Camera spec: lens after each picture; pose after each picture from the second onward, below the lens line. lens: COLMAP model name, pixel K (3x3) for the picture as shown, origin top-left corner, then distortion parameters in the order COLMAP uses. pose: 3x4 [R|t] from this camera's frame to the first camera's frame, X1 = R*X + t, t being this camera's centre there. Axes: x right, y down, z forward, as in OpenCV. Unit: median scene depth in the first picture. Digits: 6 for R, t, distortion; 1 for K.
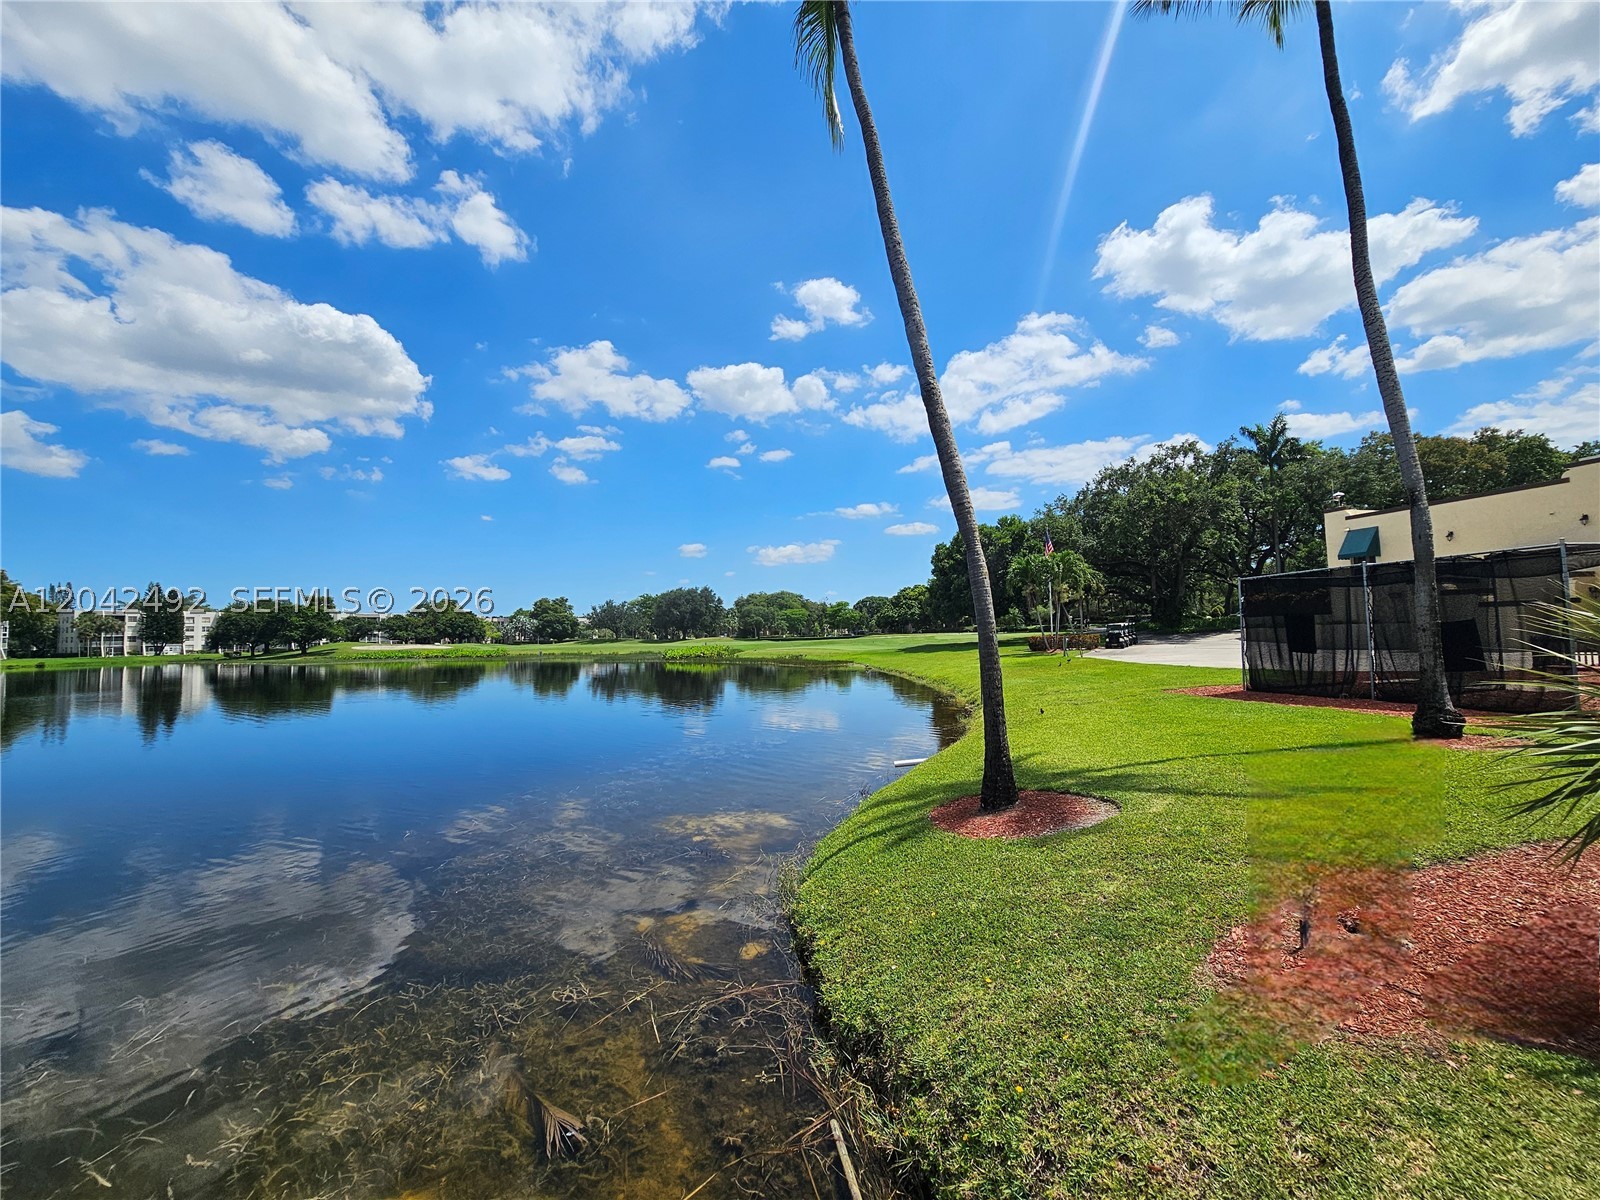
lens RADIAL K [[641.5, 0, 807.7], [0, 641.5, 600.1], [0, 0, 1]] dist [-0.002668, 0.000151]
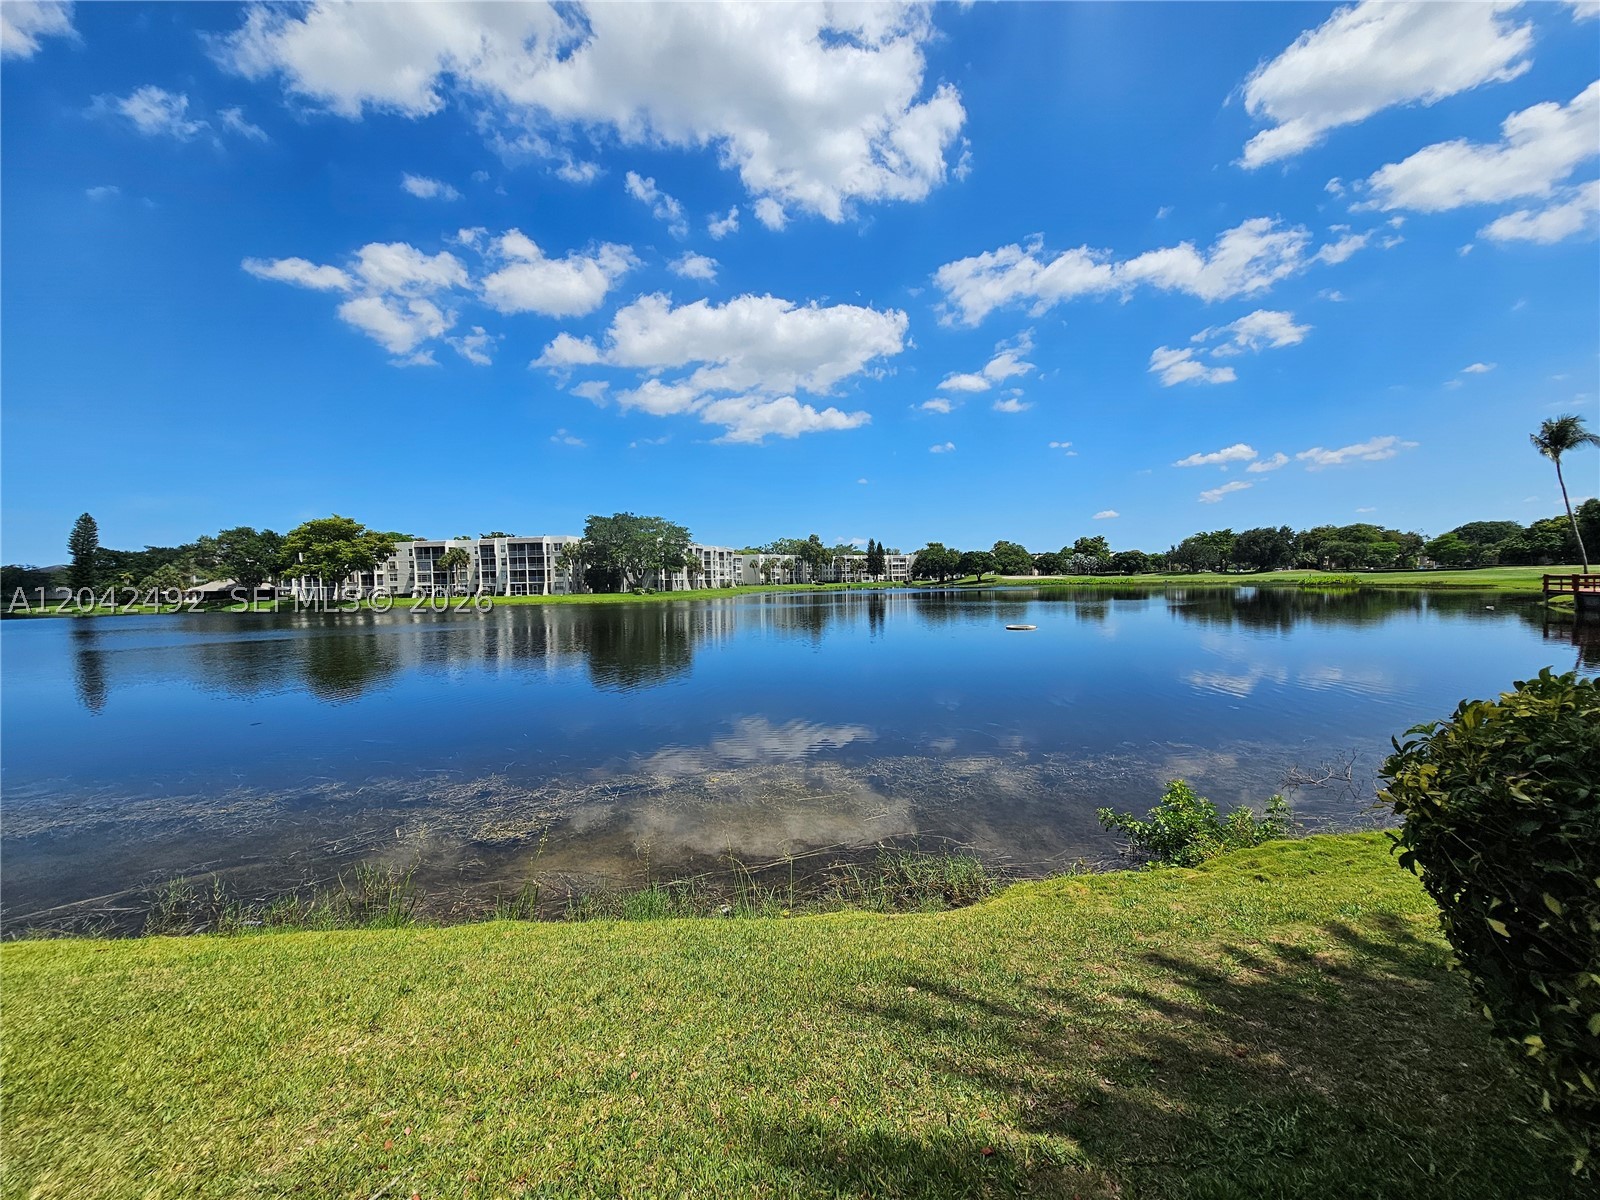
lens RADIAL K [[641.5, 0, 808.8], [0, 641.5, 599.7], [0, 0, 1]] dist [-0.002668, 0.000151]
pose [[0.770481, 0.025697, -0.636945, -0.207684], [0.040057, 0.995261, 0.088609, -0.065174], [0.636203, -0.093786, 0.765800, -1.165864]]
